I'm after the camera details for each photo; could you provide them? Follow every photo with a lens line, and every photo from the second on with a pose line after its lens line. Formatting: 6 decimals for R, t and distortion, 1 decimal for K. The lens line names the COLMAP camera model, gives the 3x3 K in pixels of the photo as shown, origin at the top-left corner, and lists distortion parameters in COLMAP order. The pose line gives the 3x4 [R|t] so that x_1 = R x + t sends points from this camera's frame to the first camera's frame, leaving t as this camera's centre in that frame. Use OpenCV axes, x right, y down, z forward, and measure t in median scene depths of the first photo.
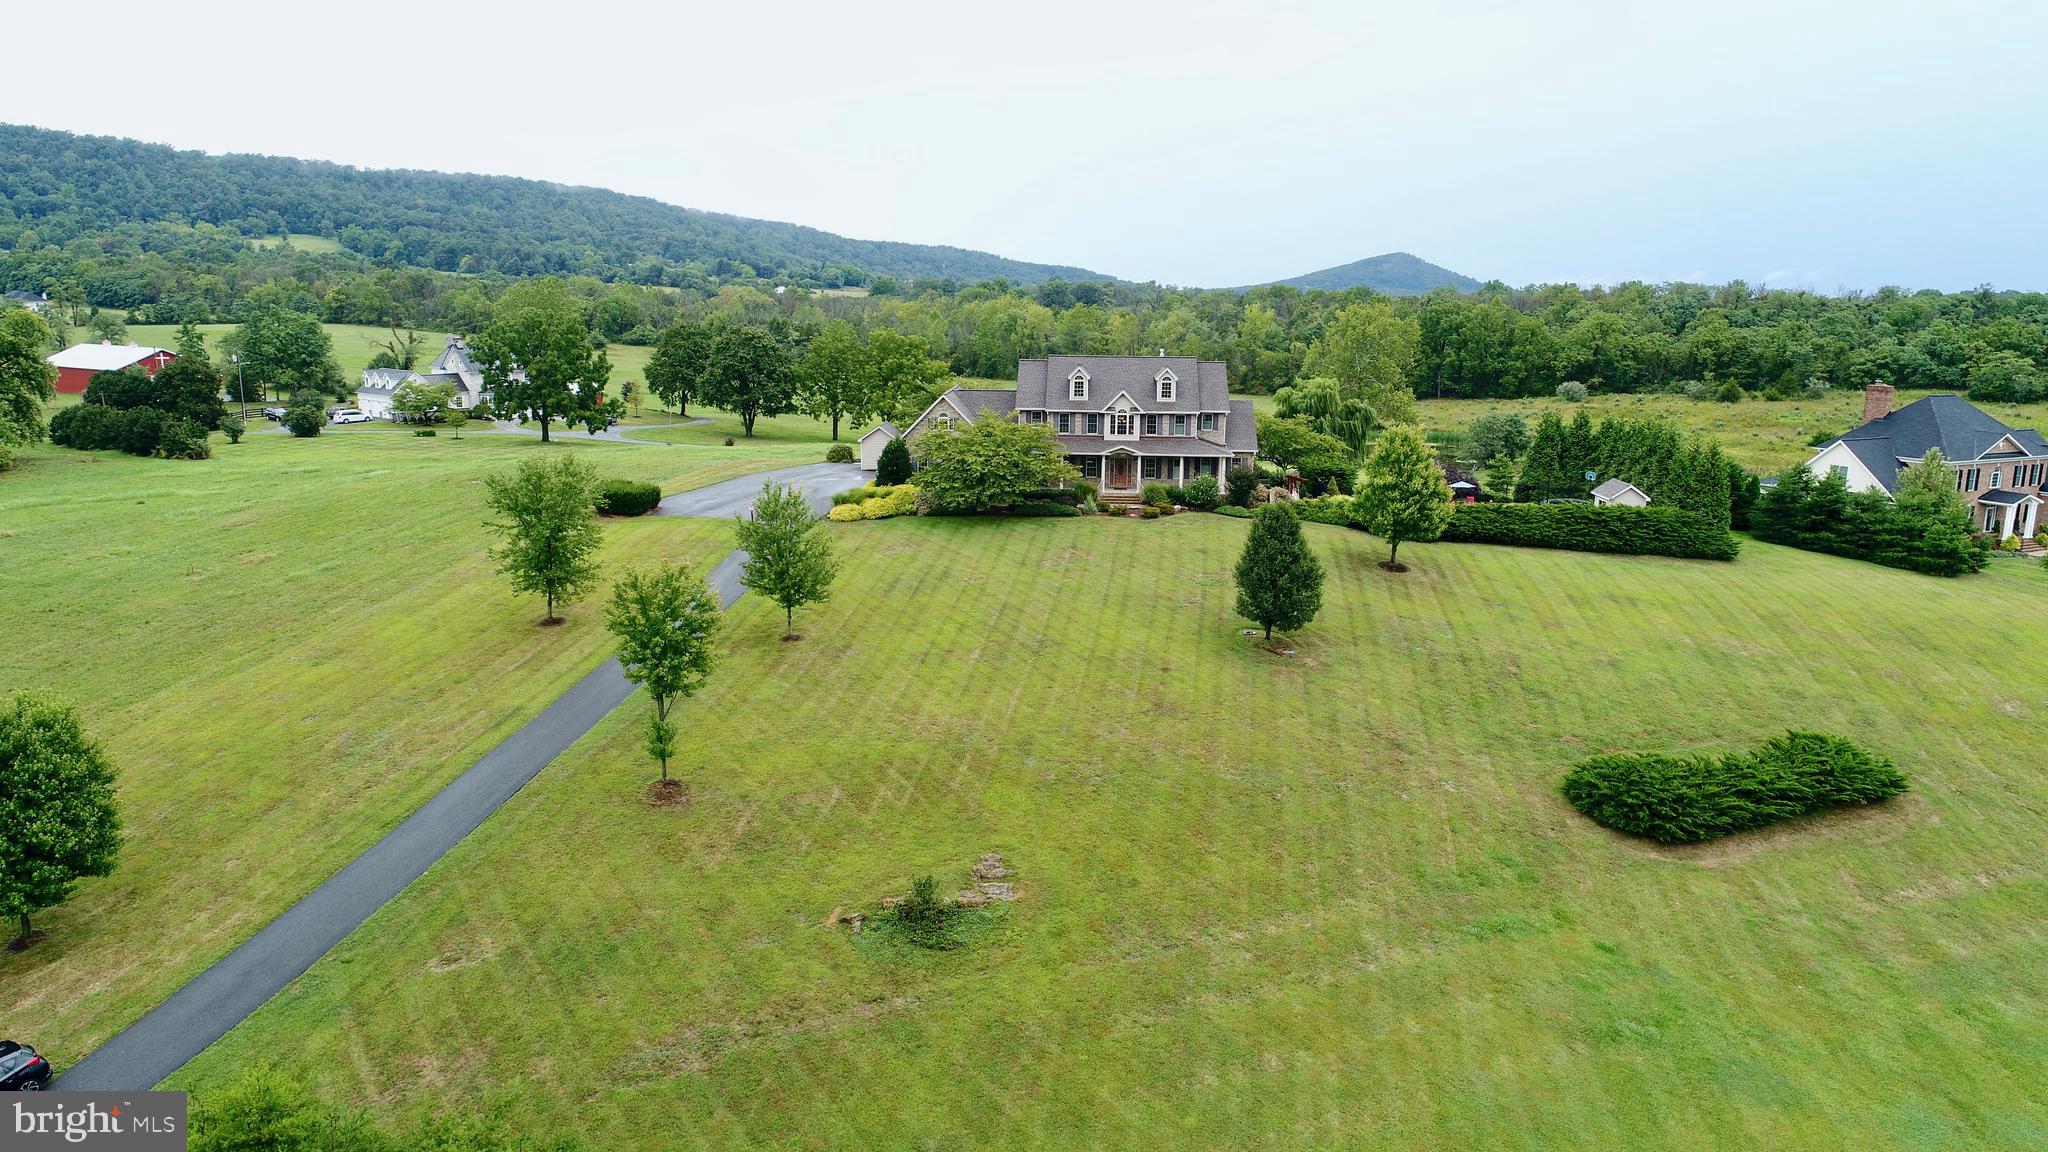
lens RADIAL K [[1370.5, 0, 1020.2], [0, 1370.5, 582.1], [0, 0, 1]] dist [-0.005305, 0.002210]
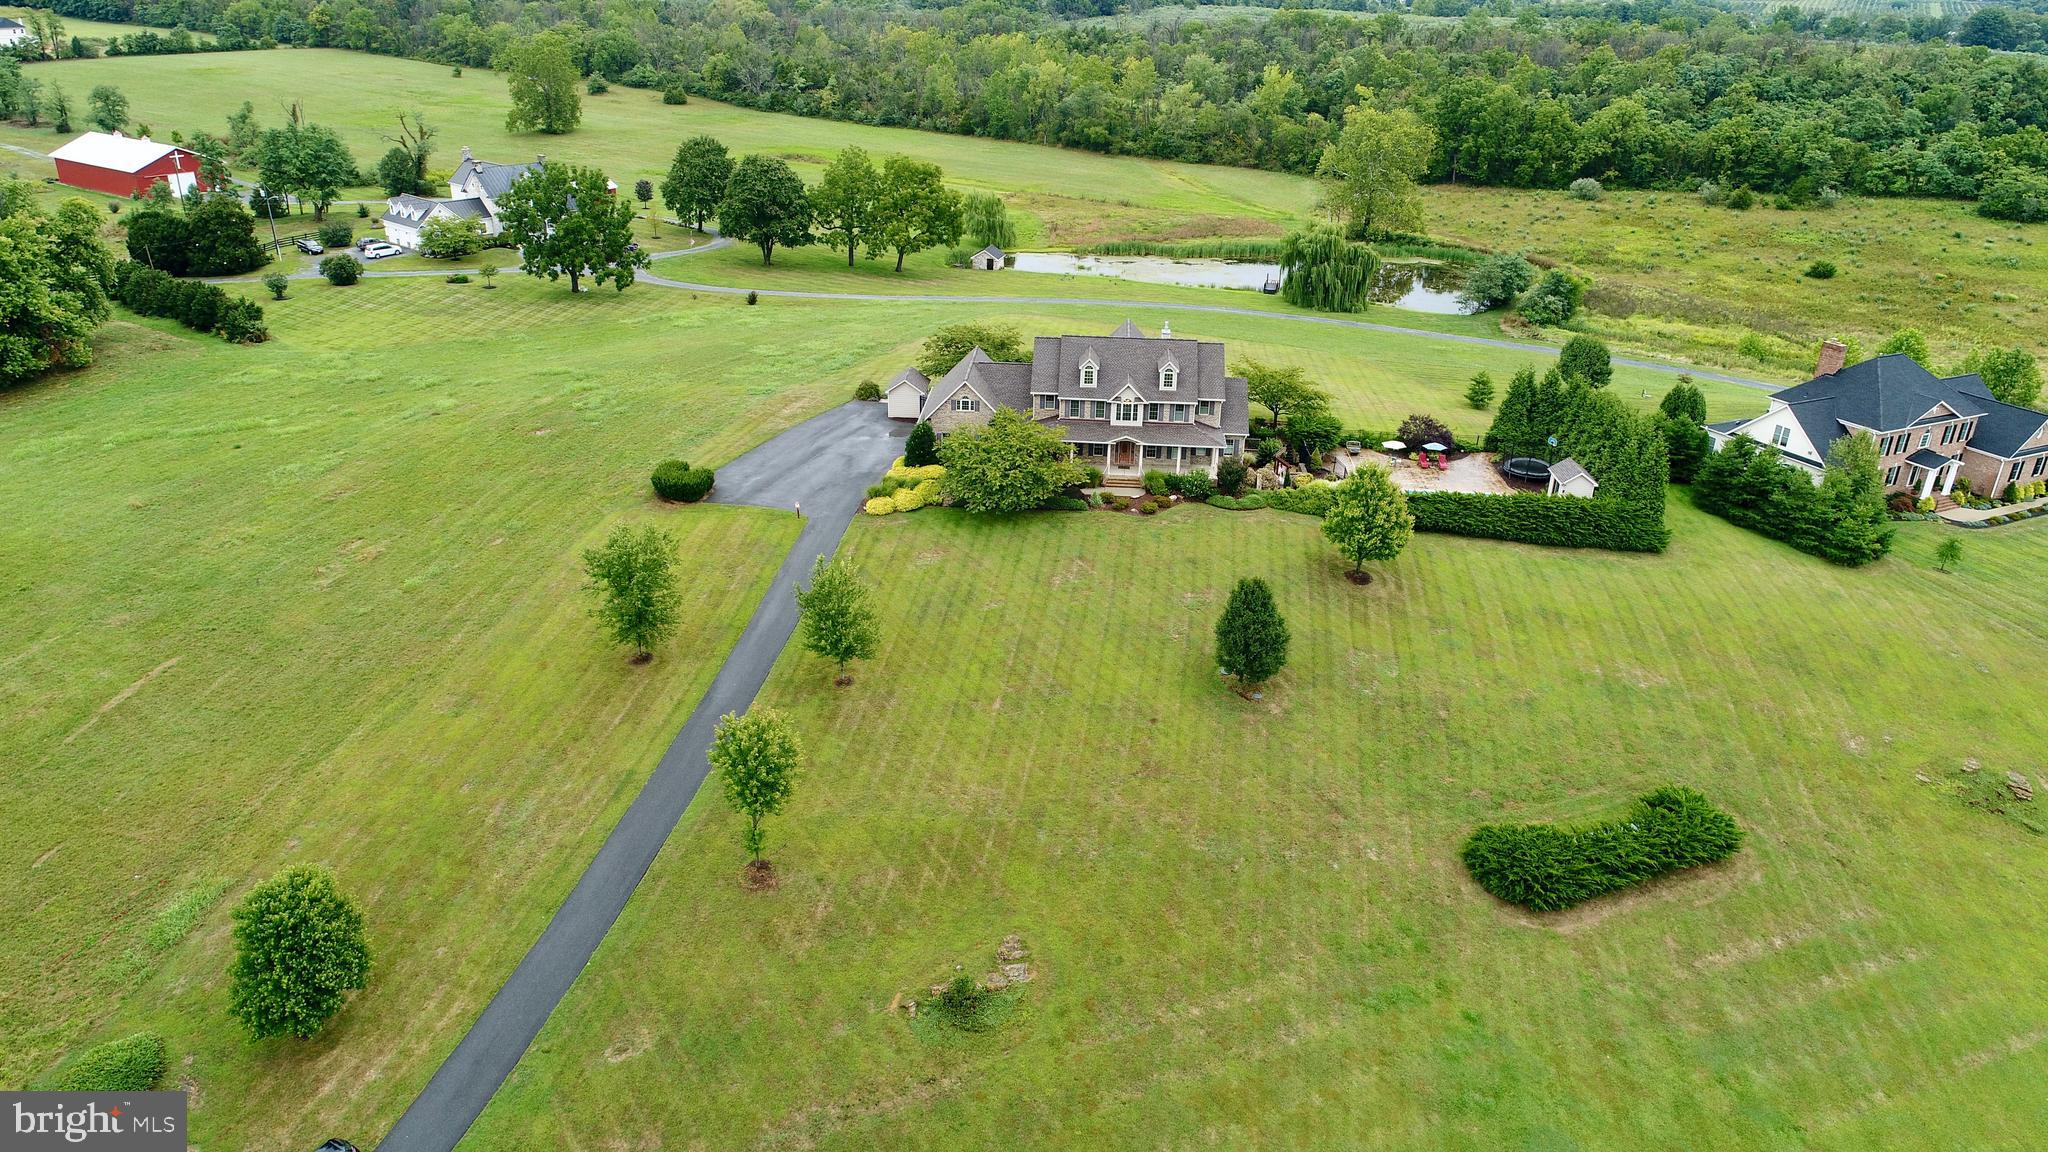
lens RADIAL K [[1370.5, 0, 1019.9], [0, 1370.5, 581.7], [0, 0, 1]] dist [-0.005305, 0.002210]
pose [[0.999918, 0.012571, -0.002609, -0.008790], [-0.011670, 0.974632, 0.223511, -0.268435], [0.005353, -0.223462, 0.974698, -0.128205]]
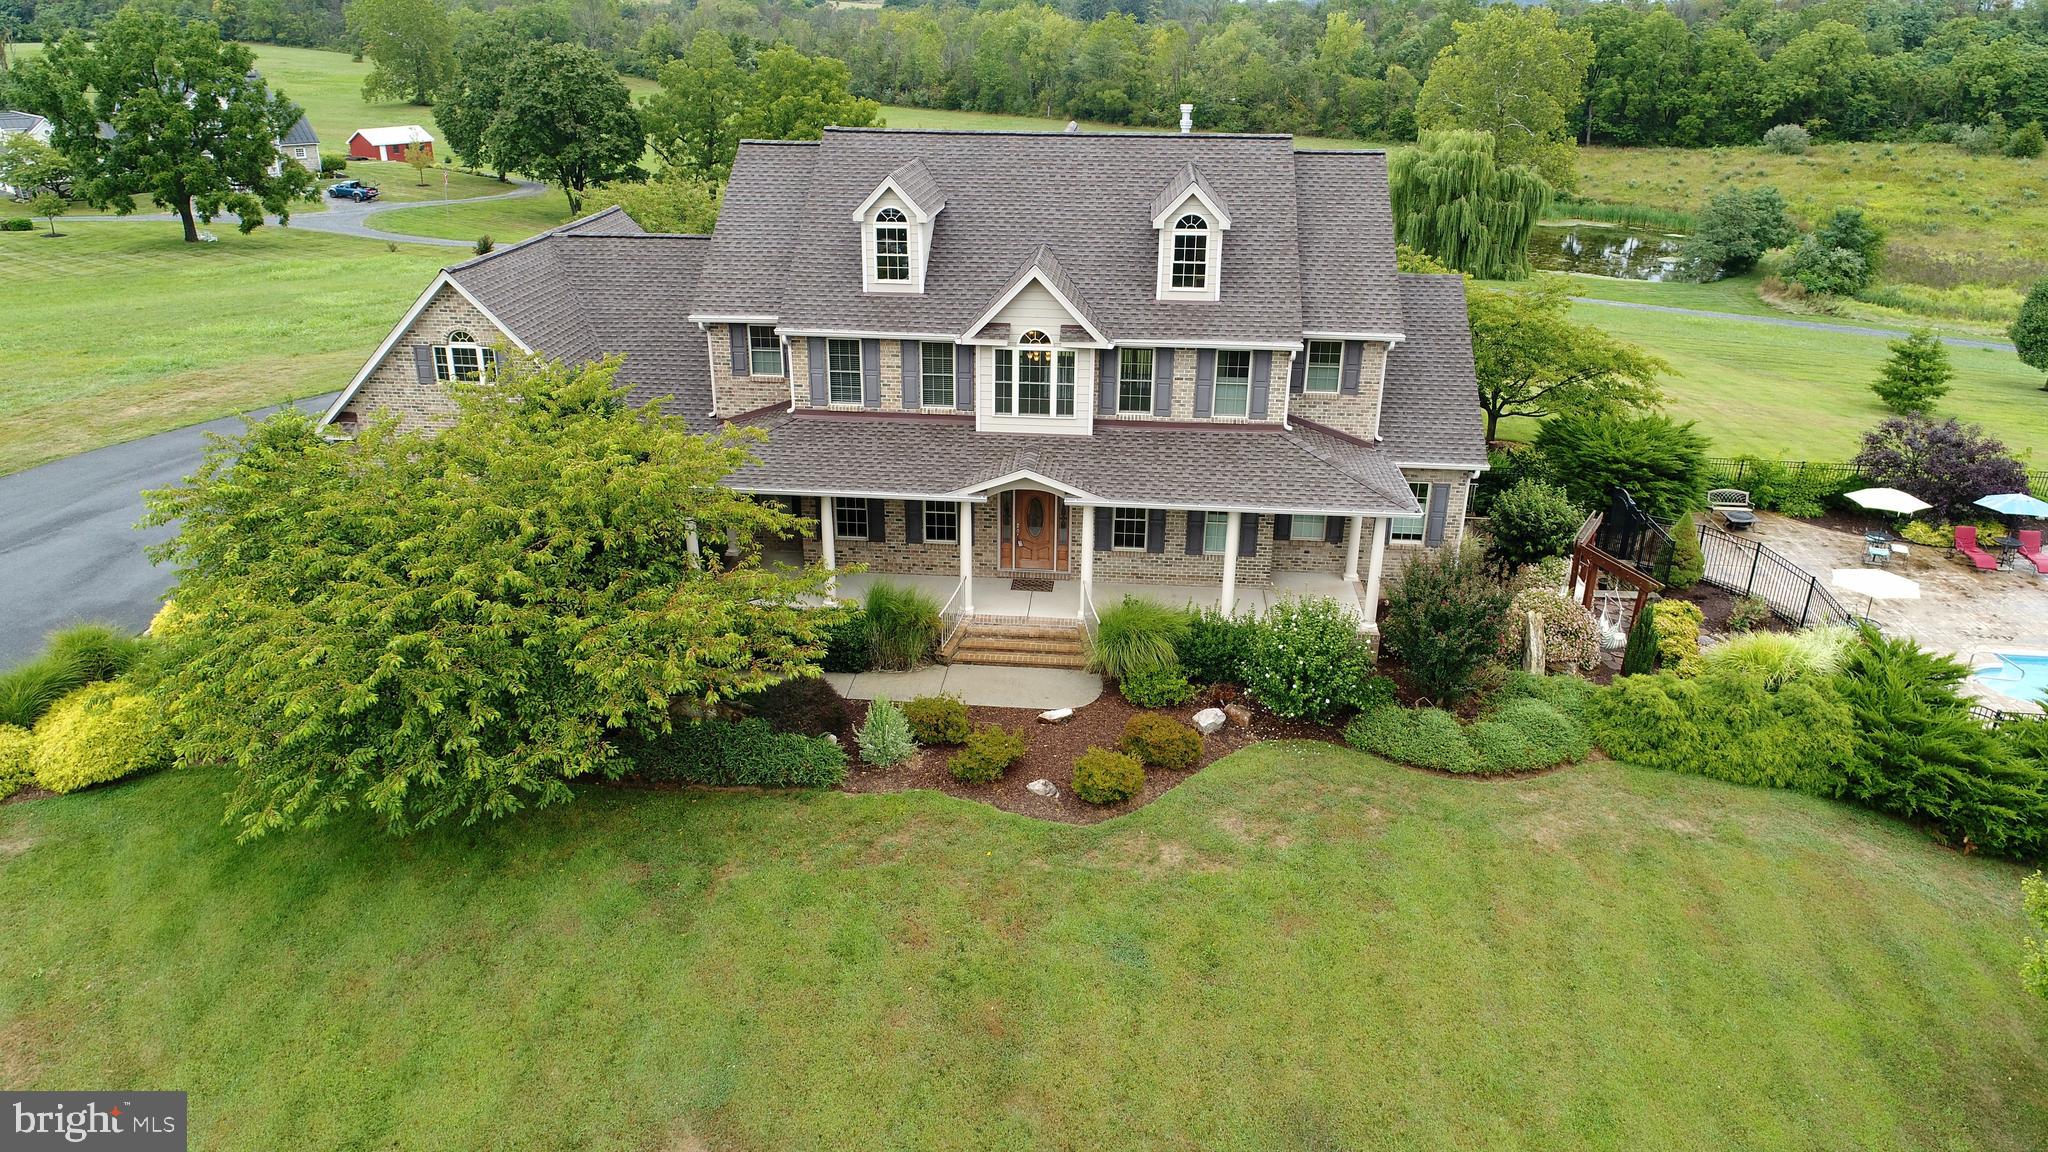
lens RADIAL K [[1370.5, 0, 1022.0], [0, 1370.5, 579.1], [0, 0, 1]] dist [-0.005305, 0.002210]
pose [[0.999452, 0.011744, -0.030961, 0.095769], [-0.005771, 0.982467, 0.186347, -0.151108], [0.032607, -0.186066, 0.981996, 0.828330]]
